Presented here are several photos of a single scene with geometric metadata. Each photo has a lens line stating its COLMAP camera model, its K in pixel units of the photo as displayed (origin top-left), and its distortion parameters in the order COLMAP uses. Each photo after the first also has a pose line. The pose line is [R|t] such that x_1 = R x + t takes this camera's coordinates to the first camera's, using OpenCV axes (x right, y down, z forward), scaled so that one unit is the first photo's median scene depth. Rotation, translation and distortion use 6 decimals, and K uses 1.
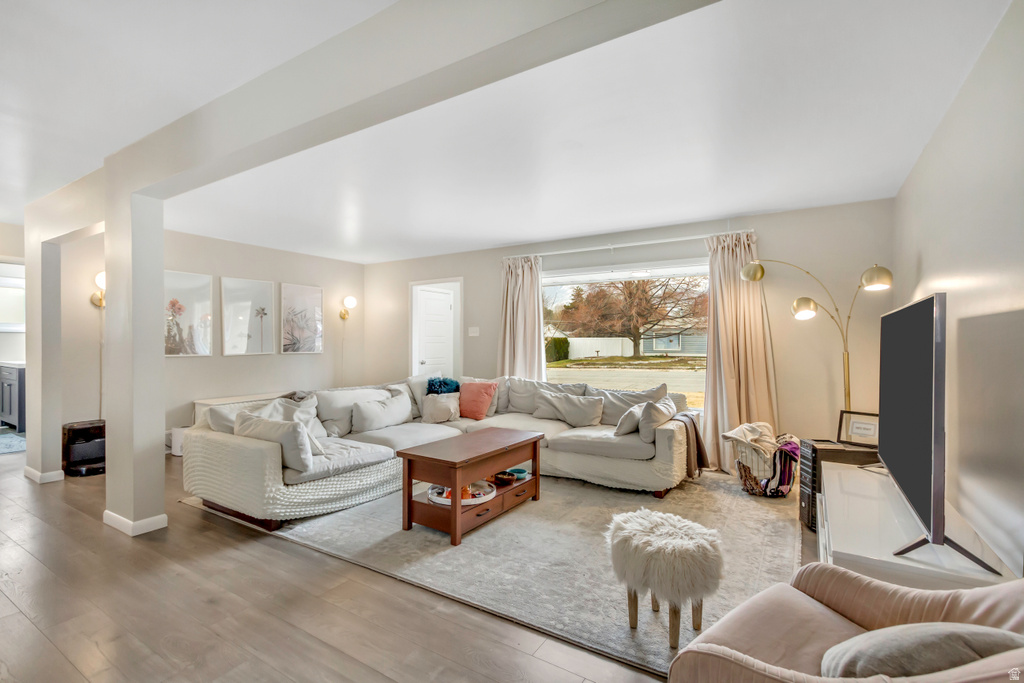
lens RADIAL K [[468.5, 0, 506.9], [0, 468.5, 346.7], [0, 0, 1]] dist [0.008712, -0.000269]
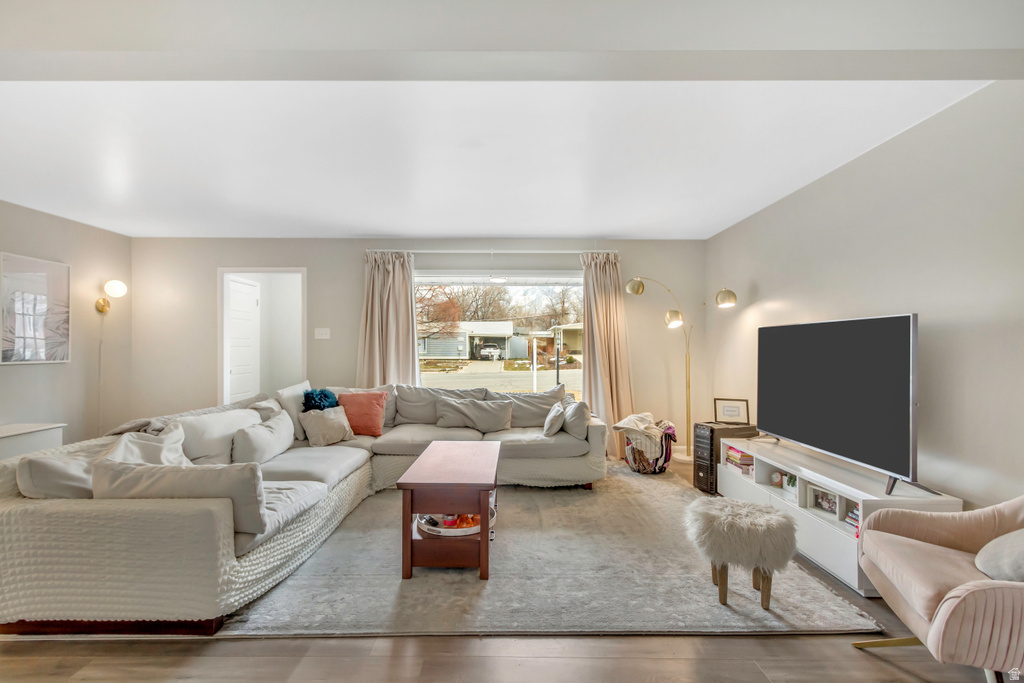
lens RADIAL K [[468.5, 0, 506.9], [0, 468.5, 346.7], [0, 0, 1]] dist [0.008712, -0.000269]
pose [[0.846140, -0.001678, 0.532958, -0.397620], [0.005333, 0.999972, -0.005318, -0.003064], [-0.532934, 0.007342, 0.846125, 0.173987]]
